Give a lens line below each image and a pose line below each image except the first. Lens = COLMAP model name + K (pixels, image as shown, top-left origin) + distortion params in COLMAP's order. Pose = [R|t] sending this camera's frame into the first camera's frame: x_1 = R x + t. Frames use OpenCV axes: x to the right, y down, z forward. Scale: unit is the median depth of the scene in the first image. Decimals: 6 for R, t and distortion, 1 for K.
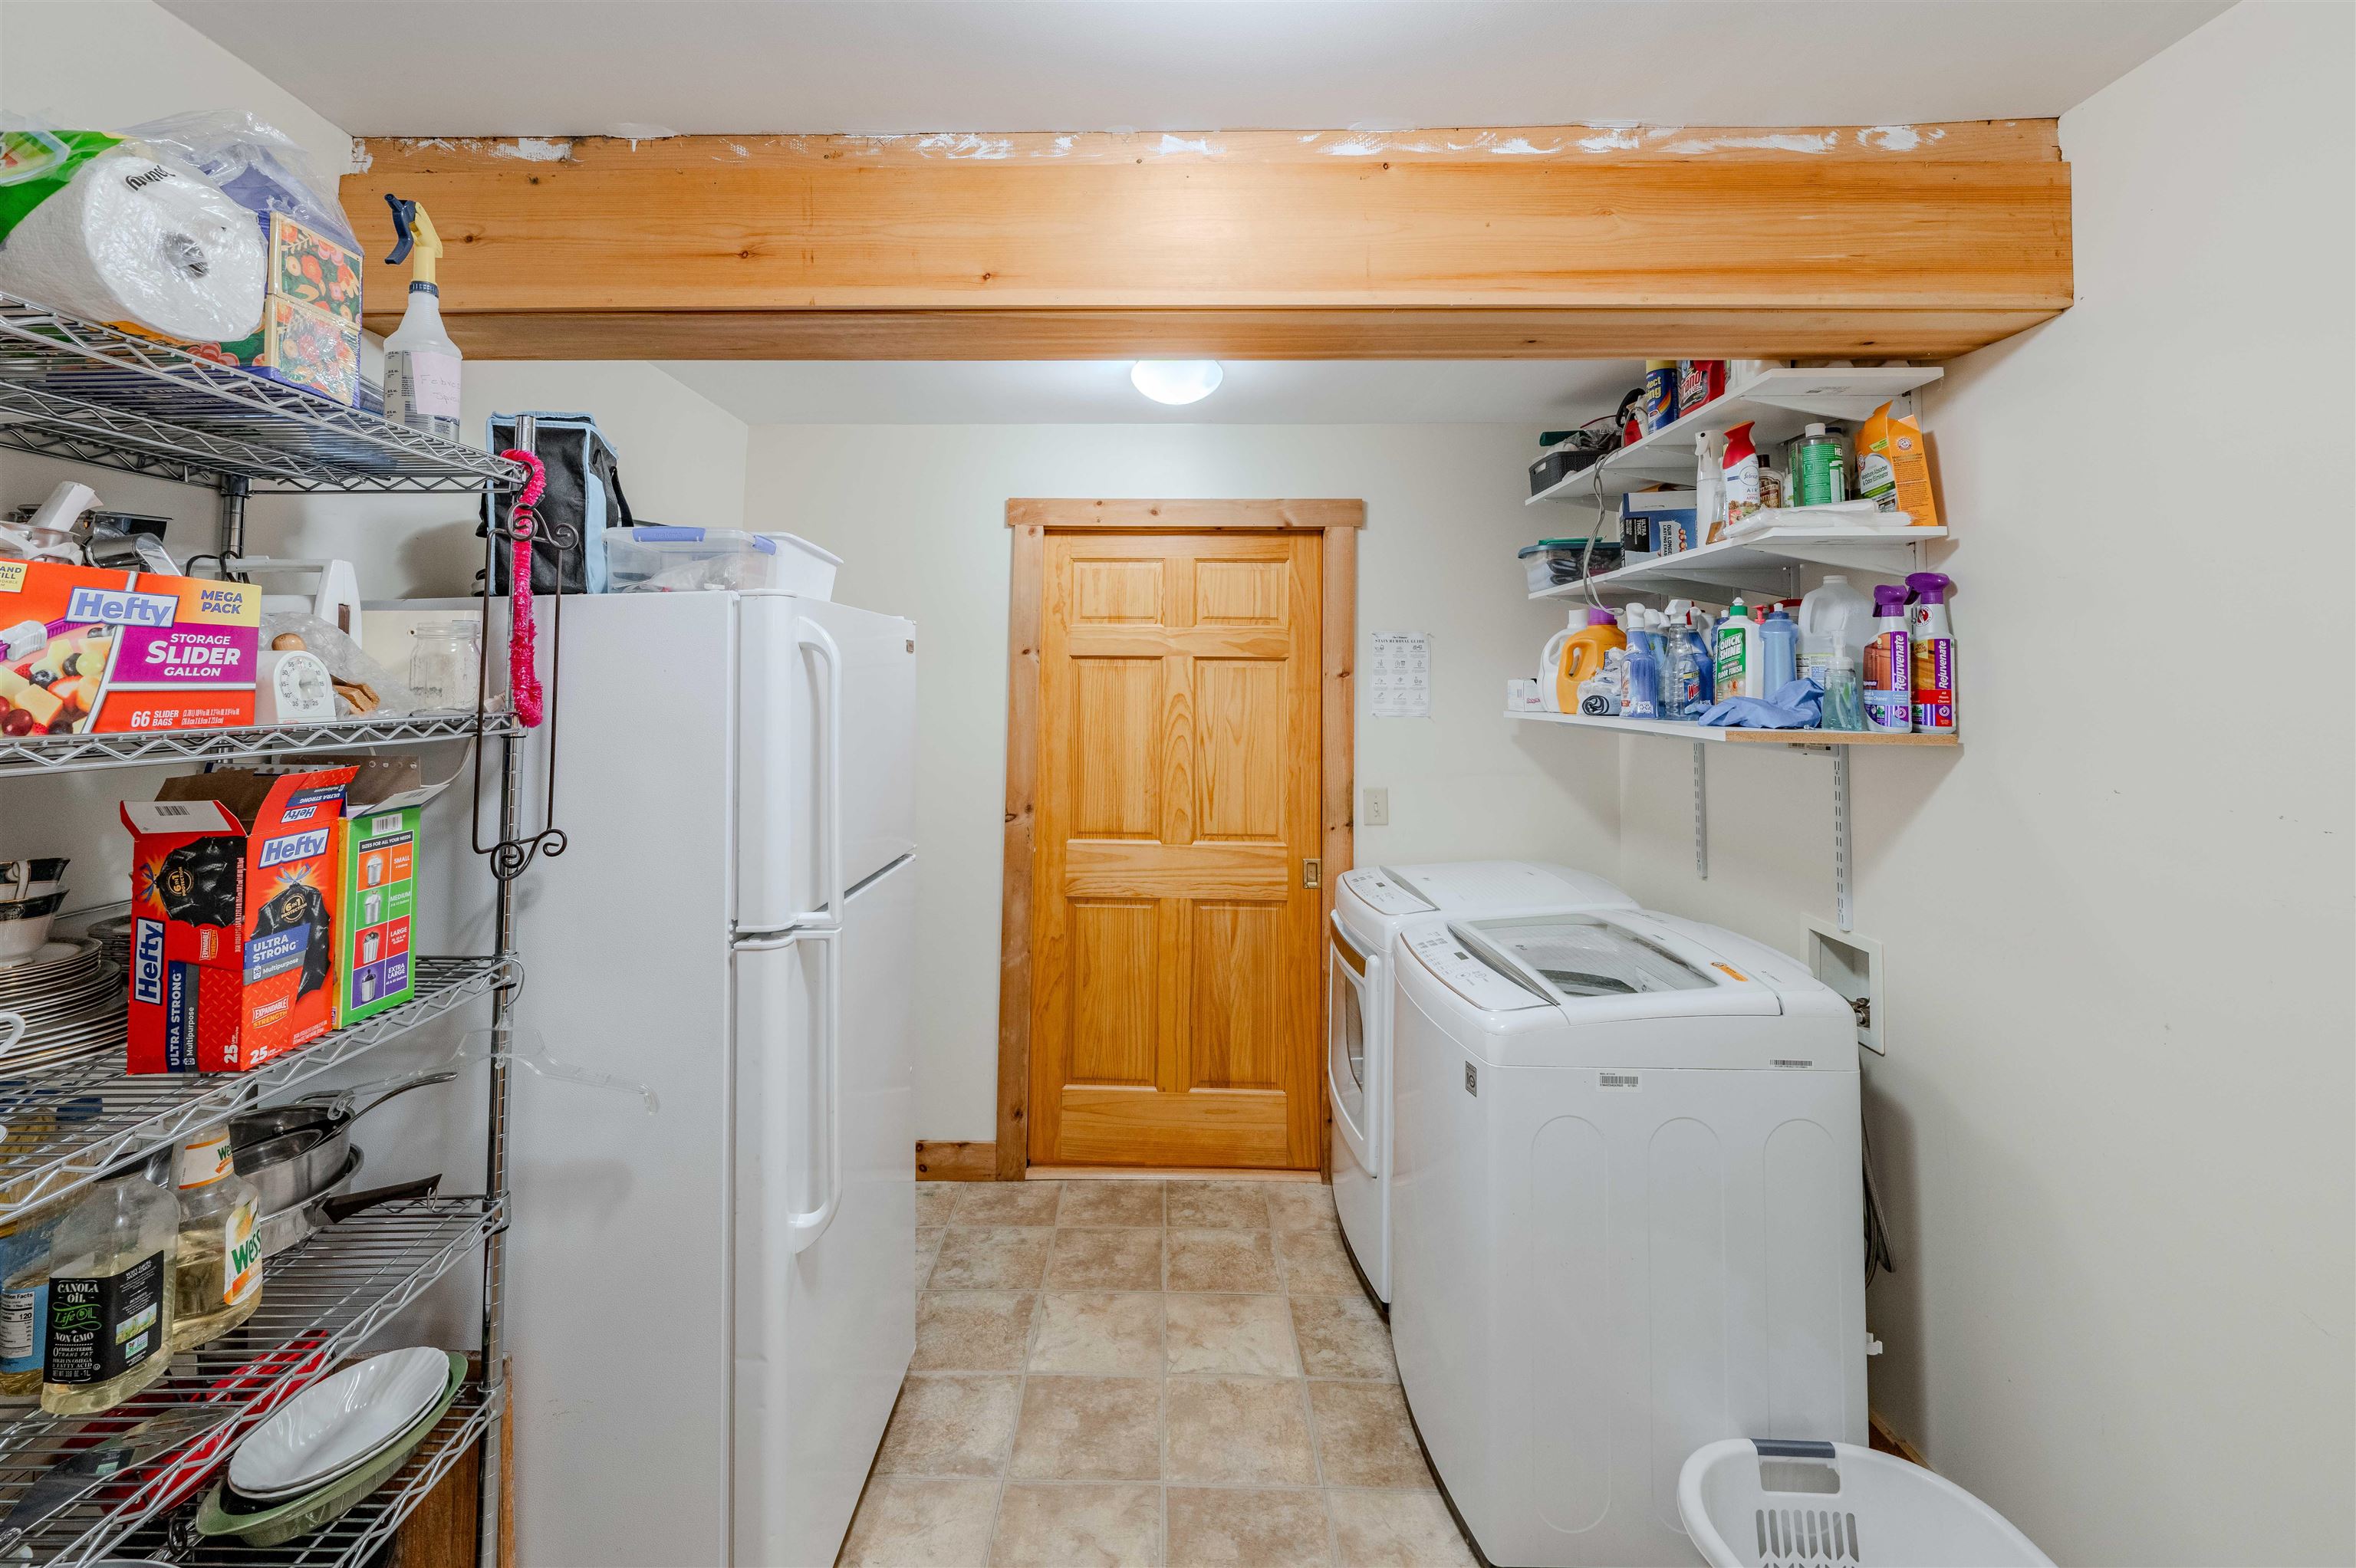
lens RADIAL K [[968.7, 0, 1151.4], [0, 968.7, 641.2], [0, 0, 1]] dist [-0.002095, -0.000173]
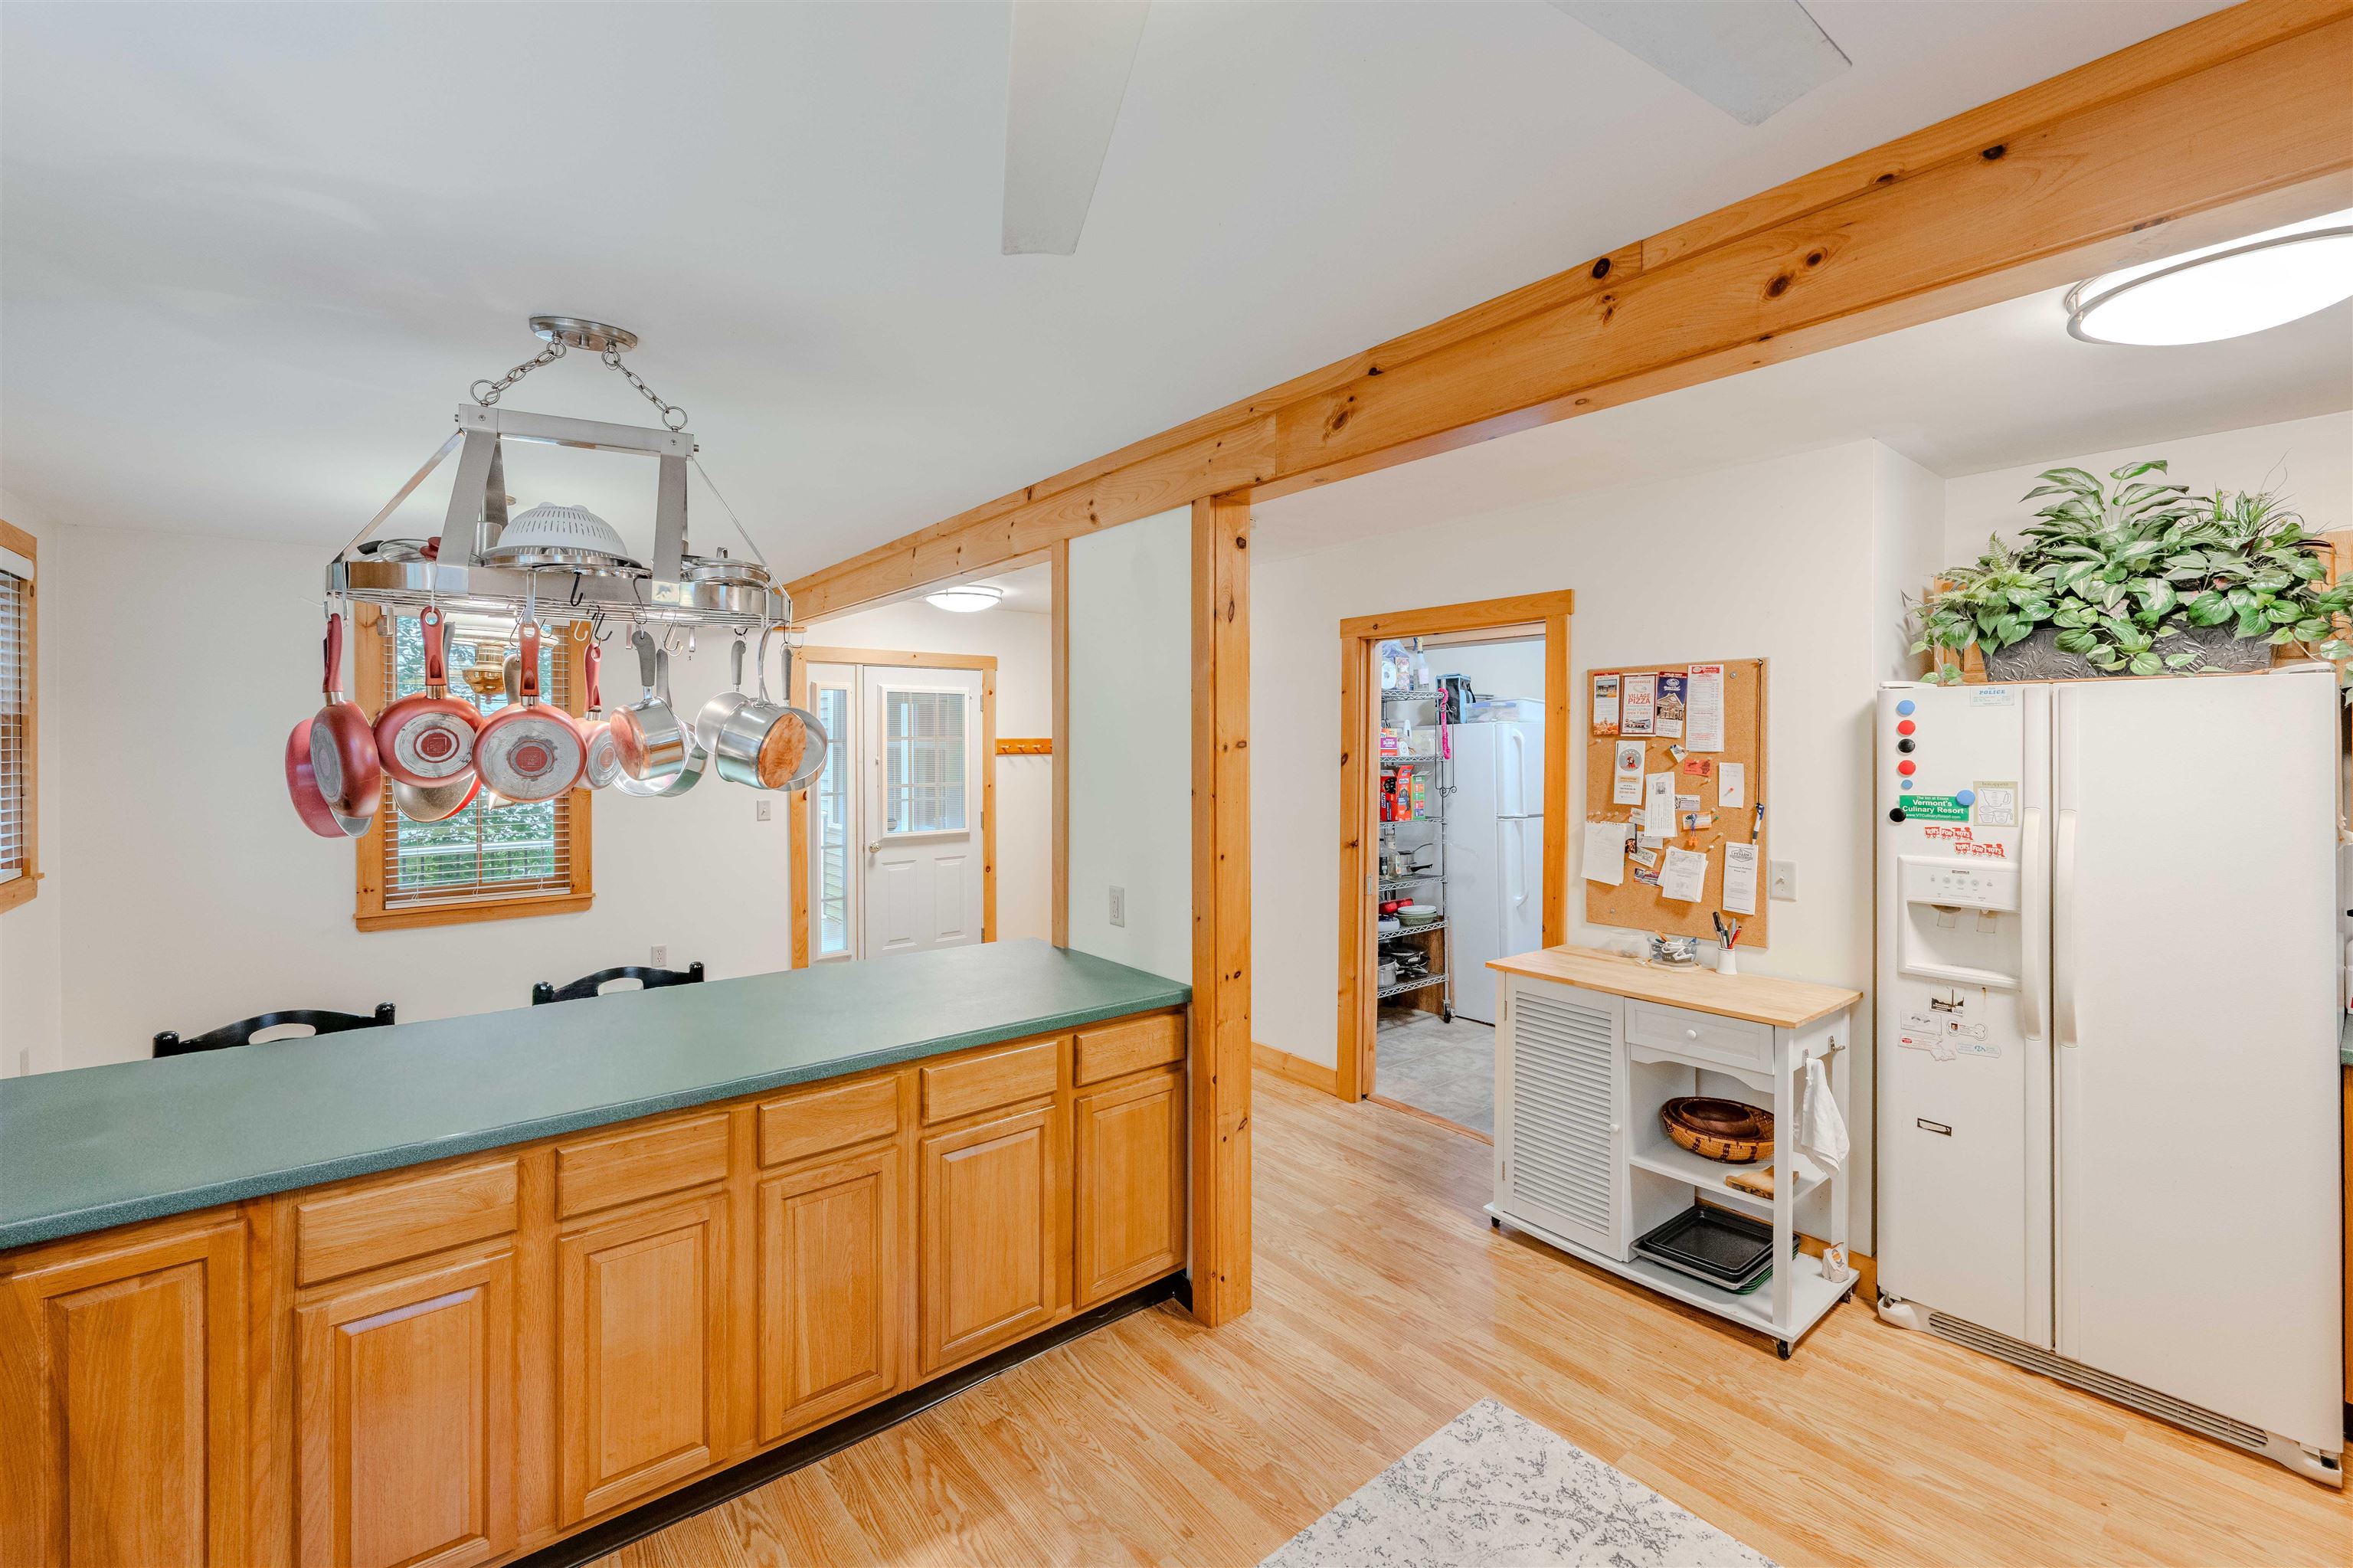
lens RADIAL K [[967.7, 0, 1177.5], [0, 967.7, 766.8], [0, 0, 1]] dist [-0.002095, -0.000173]
pose [[0.627200, -0.005214, -0.778841, 1.711617], [0.045741, 0.998498, 0.030151, -0.047289], [0.777514, -0.054536, 0.626497, -2.288675]]
